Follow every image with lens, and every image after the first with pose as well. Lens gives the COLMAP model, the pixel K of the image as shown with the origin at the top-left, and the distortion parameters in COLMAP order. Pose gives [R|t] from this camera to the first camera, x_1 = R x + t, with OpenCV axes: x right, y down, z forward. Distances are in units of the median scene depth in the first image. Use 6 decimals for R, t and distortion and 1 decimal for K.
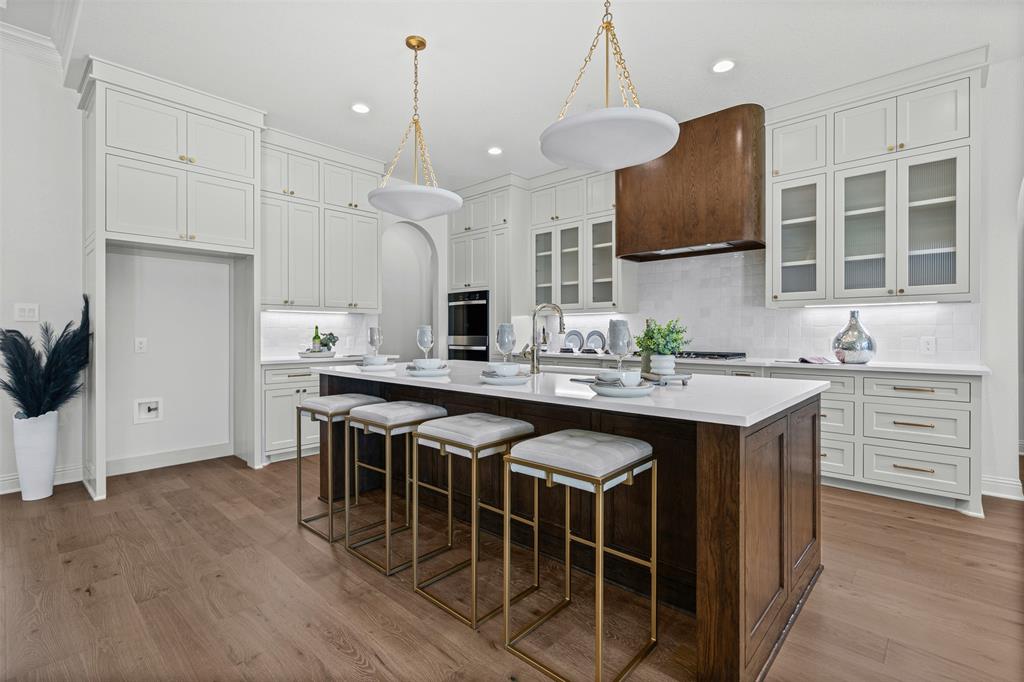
lens RADIAL K [[471.4, 0, 510.1], [0, 471.4, 329.1], [0, 0, 1]] dist [-0.003272, 0.000034]
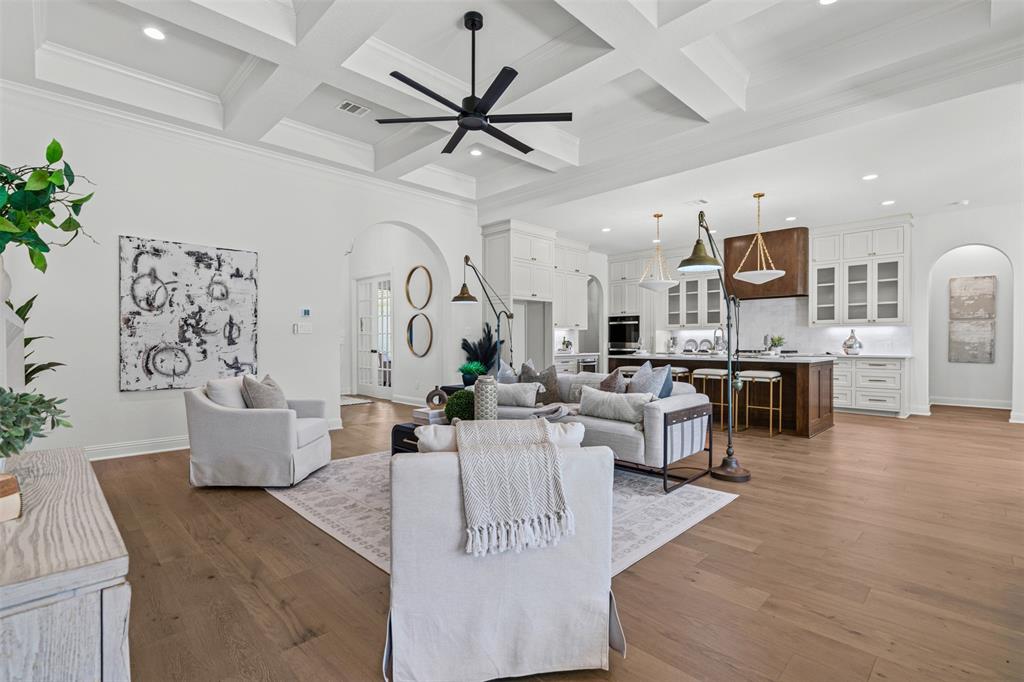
lens RADIAL K [[469.3, 0, 515.5], [0, 469.3, 340.9], [0, 0, 1]] dist [-0.003189, -0.000158]
pose [[0.999265, -0.000720, -0.038326, -0.717385], [0.000912, 0.999987, 0.004996, 0.000090], [0.038322, -0.005027, 0.999253, -1.189384]]
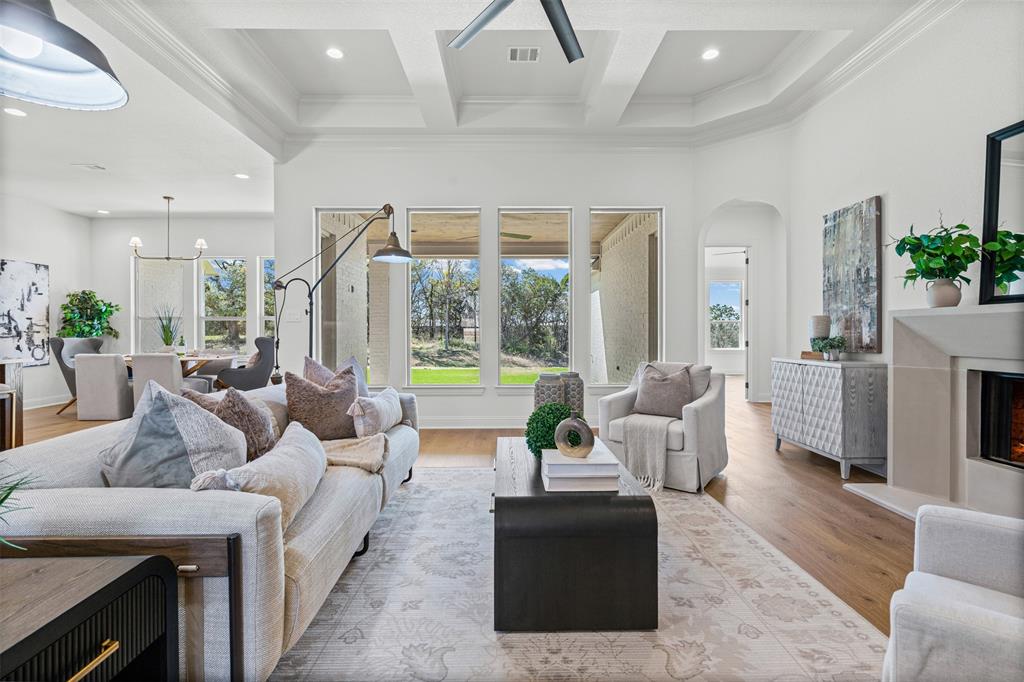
lens RADIAL K [[470.6, 0, 510.5], [0, 470.6, 335.0], [0, 0, 1]] dist [0.002456, -0.000108]
pose [[-0.686836, -0.000747, 0.726812, -1.297452], [-0.000698, 1.000000, 0.000367, 0.018702], [-0.726813, -0.000255, -0.686836, 0.336089]]
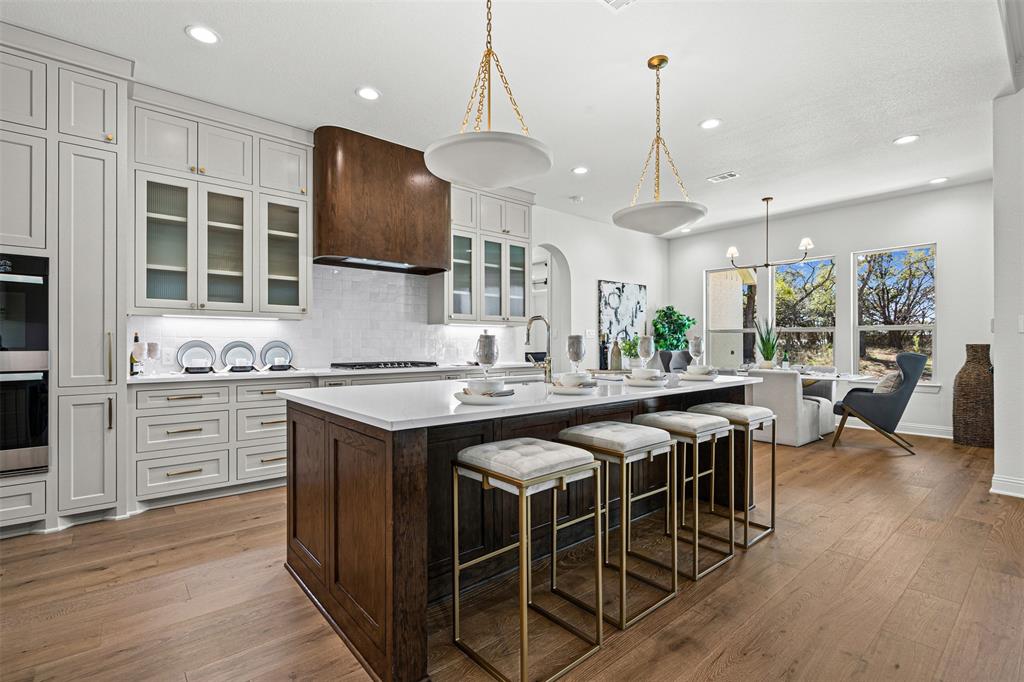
lens RADIAL K [[474.2, 0, 508.9], [0, 474.2, 337.8], [0, 0, 1]] dist [-0.000072, 0.000433]
pose [[0.119073, 0.012412, 0.992808, -0.807831], [-0.006829, 0.999908, -0.011682, 0.005836], [-0.992862, -0.005389, 0.119147, 0.777977]]
